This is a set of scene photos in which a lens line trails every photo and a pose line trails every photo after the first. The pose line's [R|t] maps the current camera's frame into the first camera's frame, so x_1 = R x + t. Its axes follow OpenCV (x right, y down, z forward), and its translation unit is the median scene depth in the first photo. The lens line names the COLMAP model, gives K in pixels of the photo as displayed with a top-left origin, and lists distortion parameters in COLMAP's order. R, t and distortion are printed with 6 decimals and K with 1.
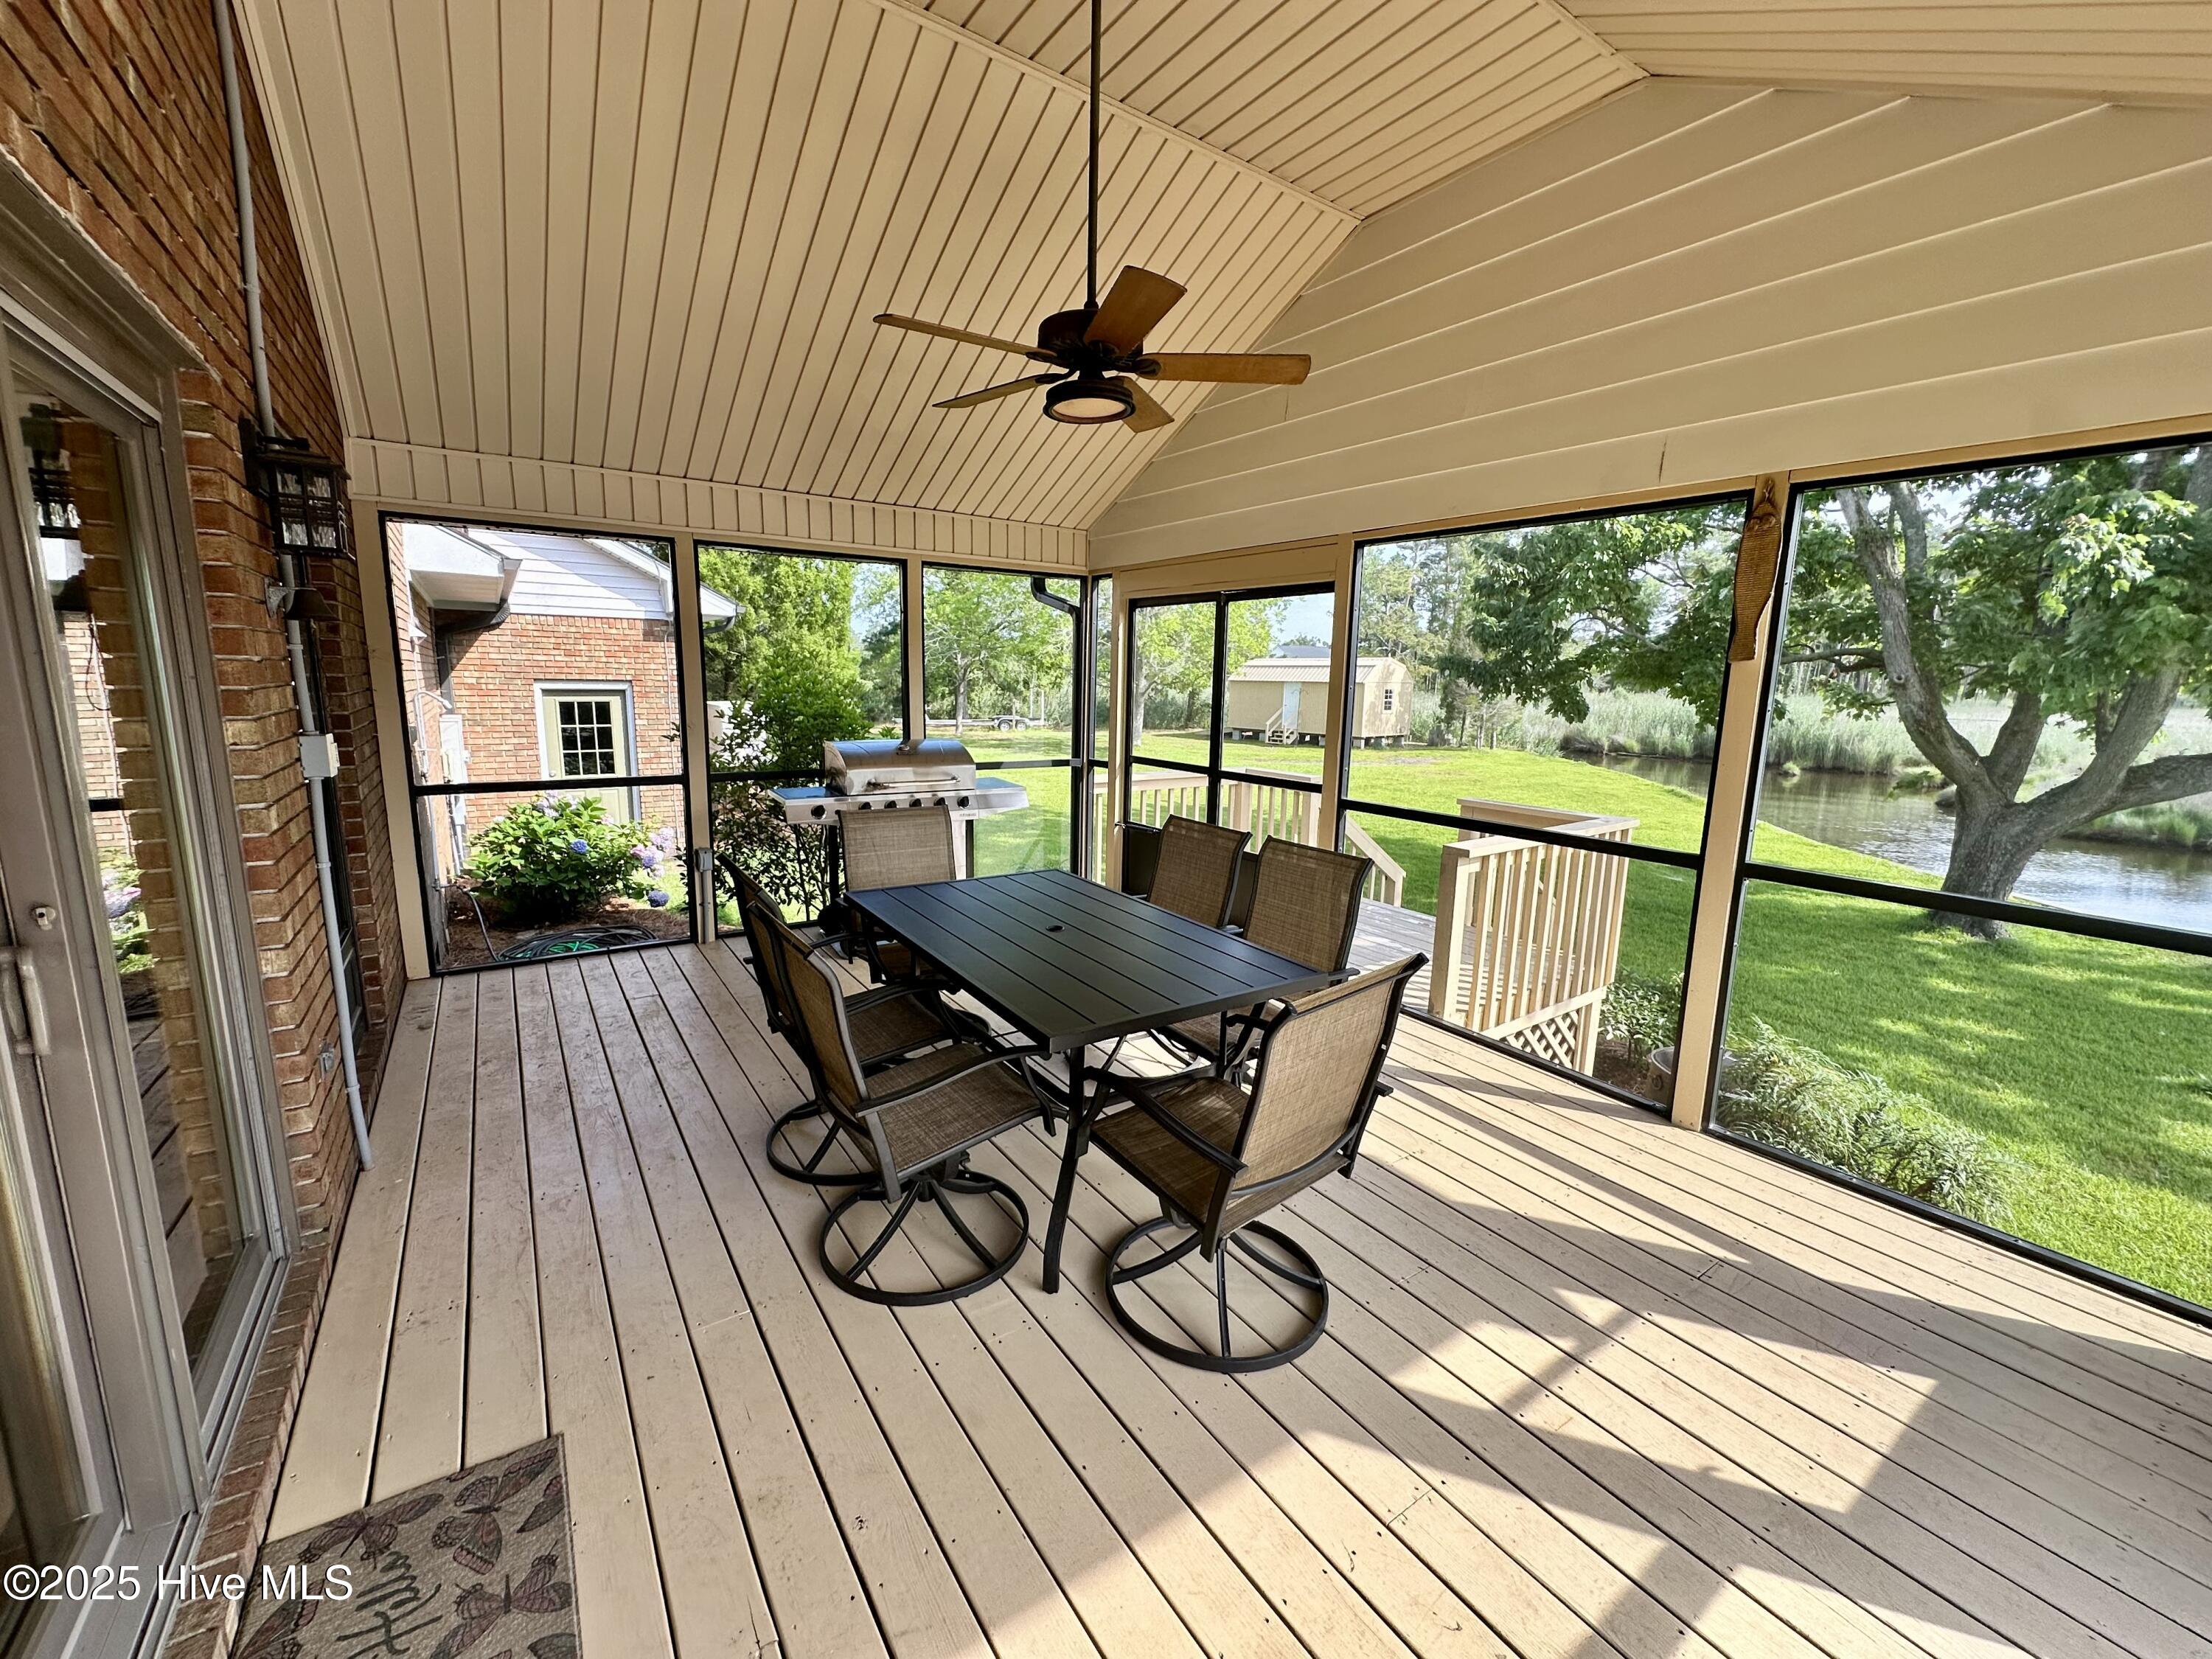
lens RADIAL K [[883.7, 0, 1099.5], [0, 883.7, 831.2], [0, 0, 1]] dist [0.000564, 0.000006]
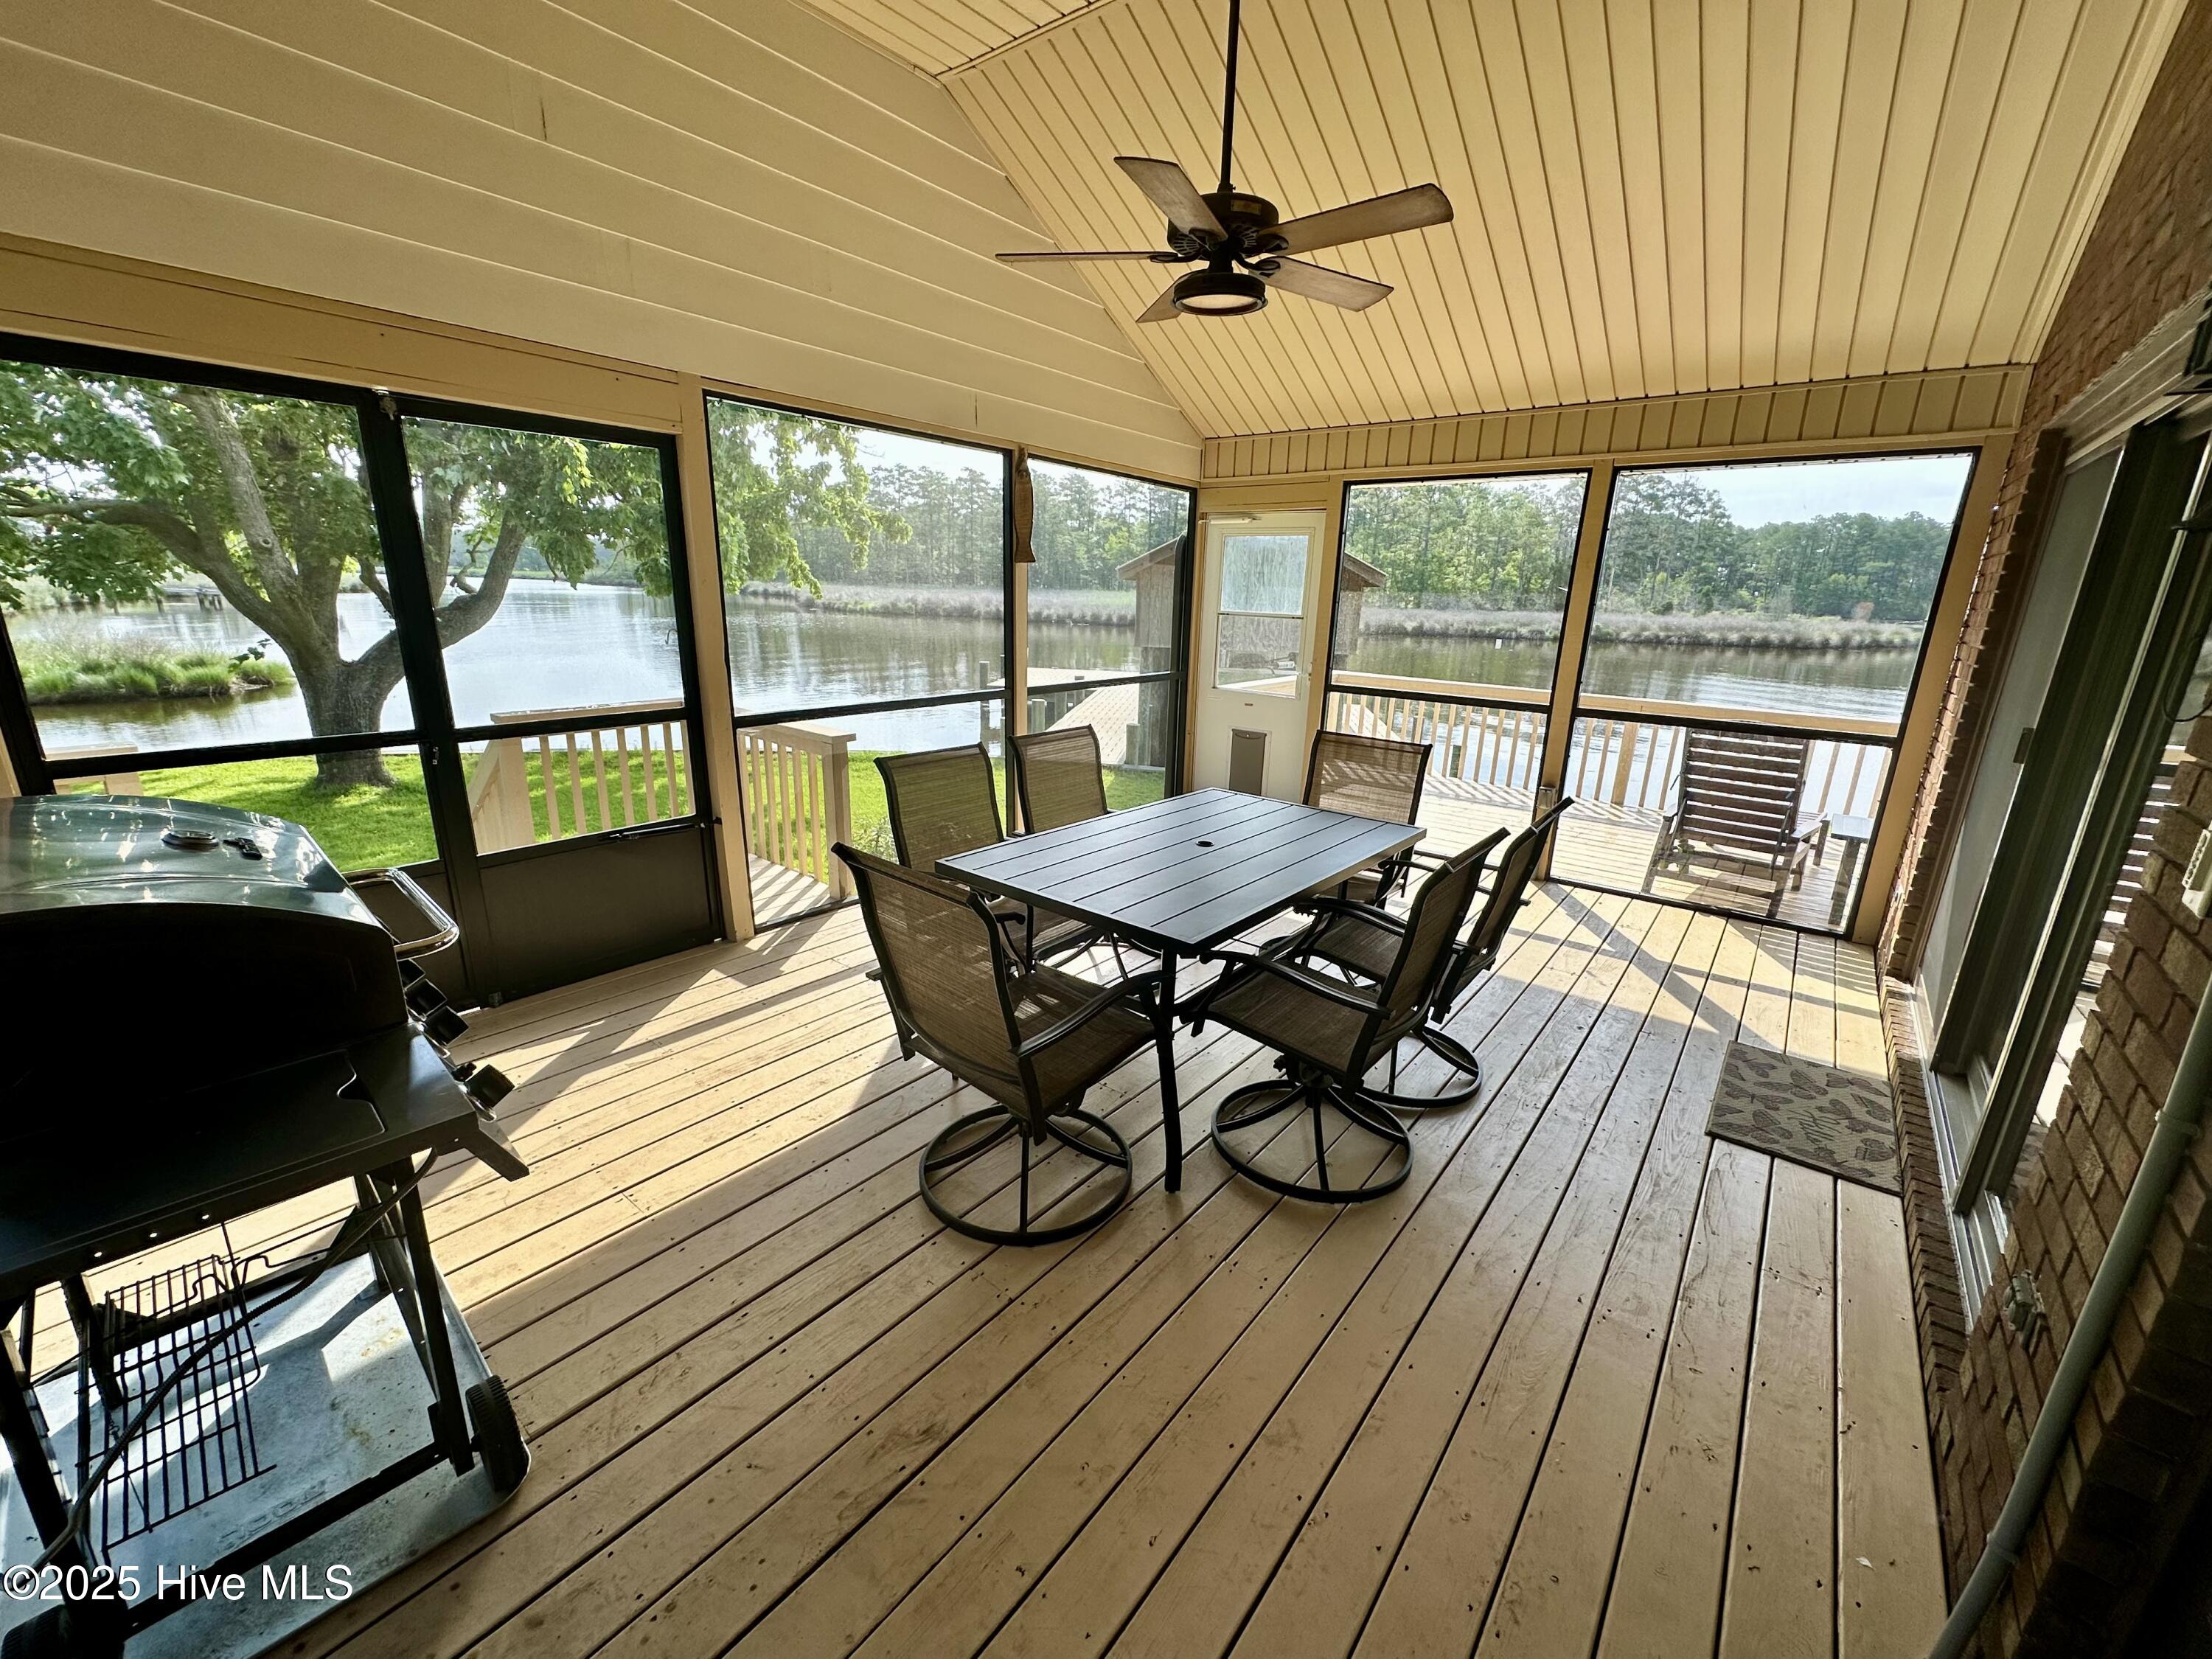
lens RADIAL K [[883.7, 0, 1099.5], [0, 883.7, 831.2], [0, 0, 1]] dist [0.000564, 0.000006]
pose [[-0.290126, -0.286637, 0.913053, -1.064204], [0.130716, 0.933278, 0.334522, -0.293206], [-0.948019, 0.216404, -0.233301, 1.538817]]
